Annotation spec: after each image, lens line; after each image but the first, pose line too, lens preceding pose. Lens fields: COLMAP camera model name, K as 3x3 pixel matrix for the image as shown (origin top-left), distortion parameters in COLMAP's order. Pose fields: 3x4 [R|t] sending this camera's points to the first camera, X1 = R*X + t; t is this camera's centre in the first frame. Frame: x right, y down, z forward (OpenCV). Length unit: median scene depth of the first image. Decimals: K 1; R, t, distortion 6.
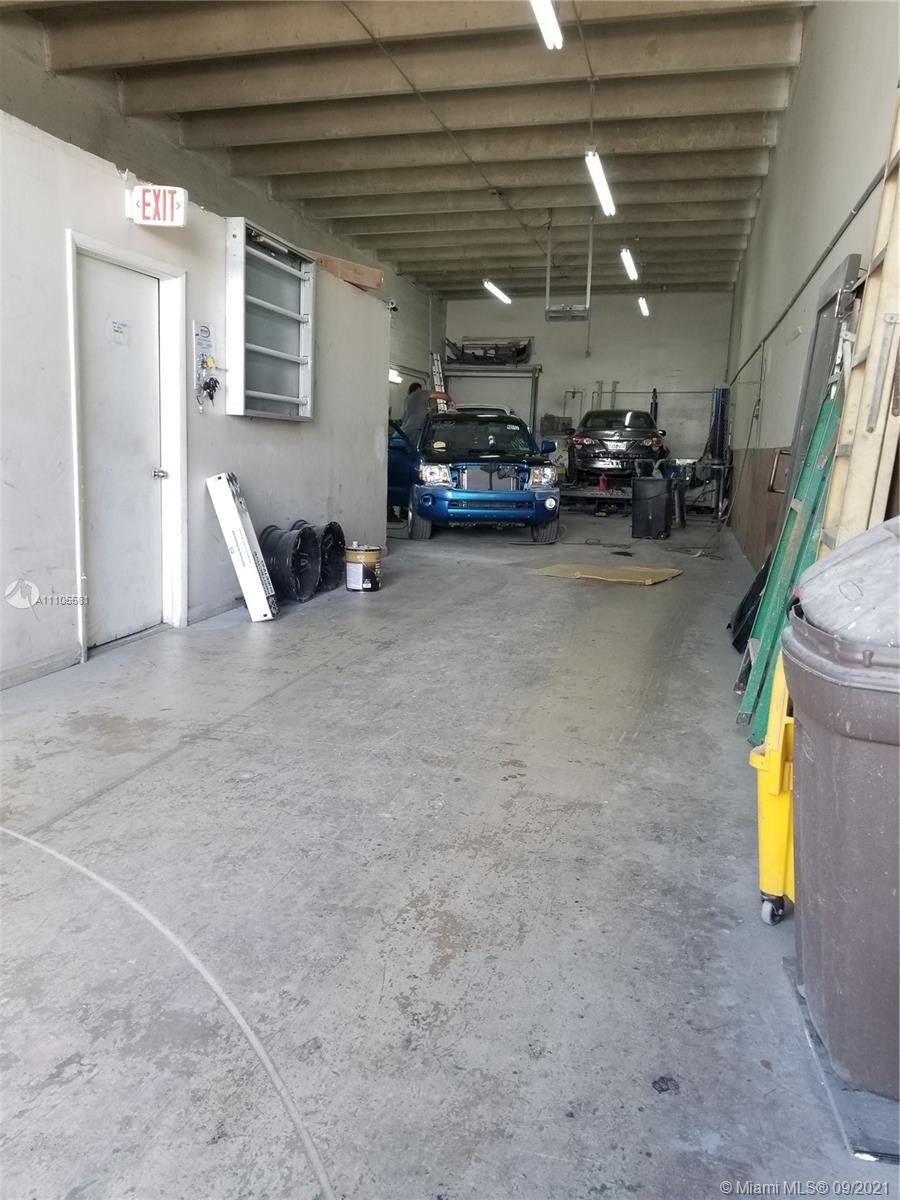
lens RADIAL K [[959.2, 0, 450.0], [0, 959.2, 600.0], [0, 0, 1]] dist [0.002067, -0.000810]
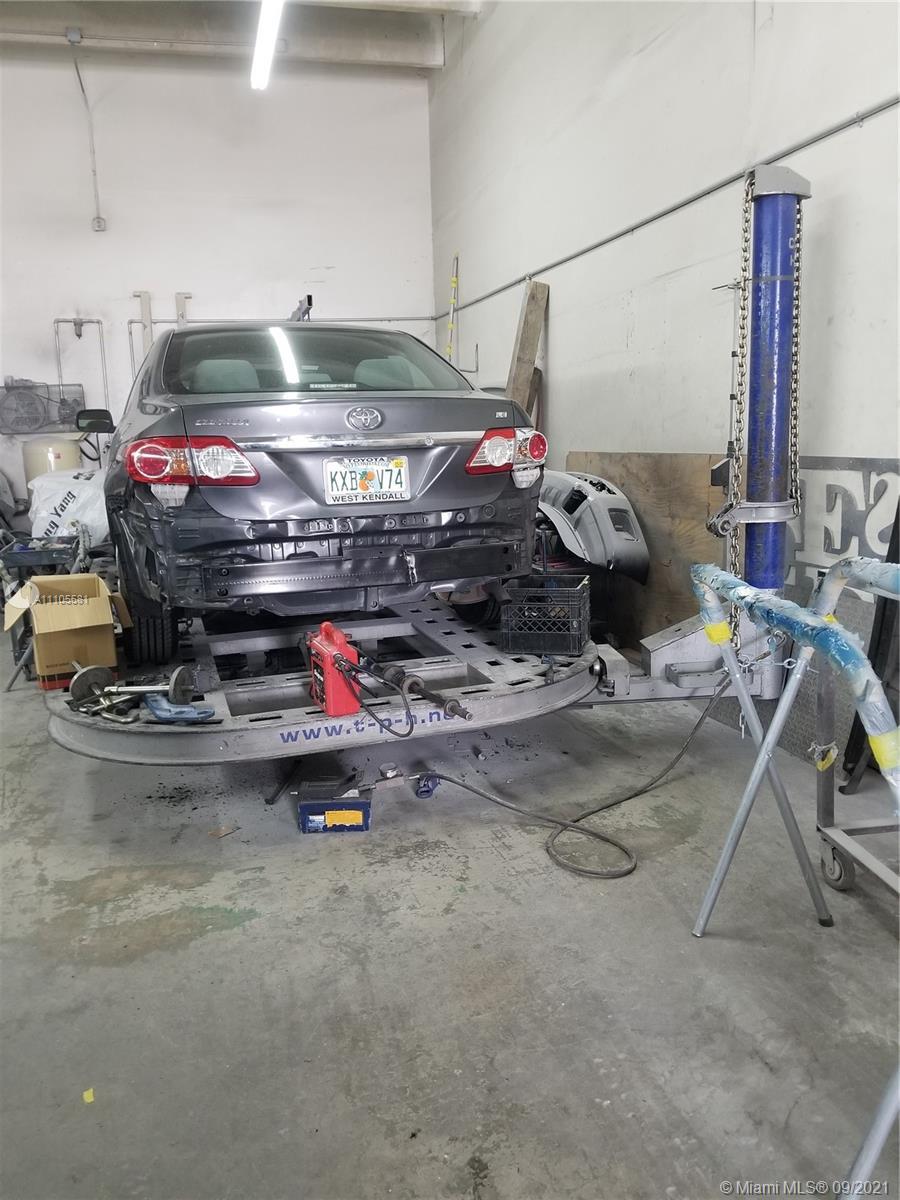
lens RADIAL K [[959.2, 0, 450.0], [0, 959.2, 600.0], [0, 0, 1]] dist [0.002067, -0.000810]
pose [[0.876145, -0.140113, 0.461236, 0.078775], [0.133053, 0.989947, 0.047981, -0.123233], [-0.463322, 0.019330, 0.885979, 0.700960]]
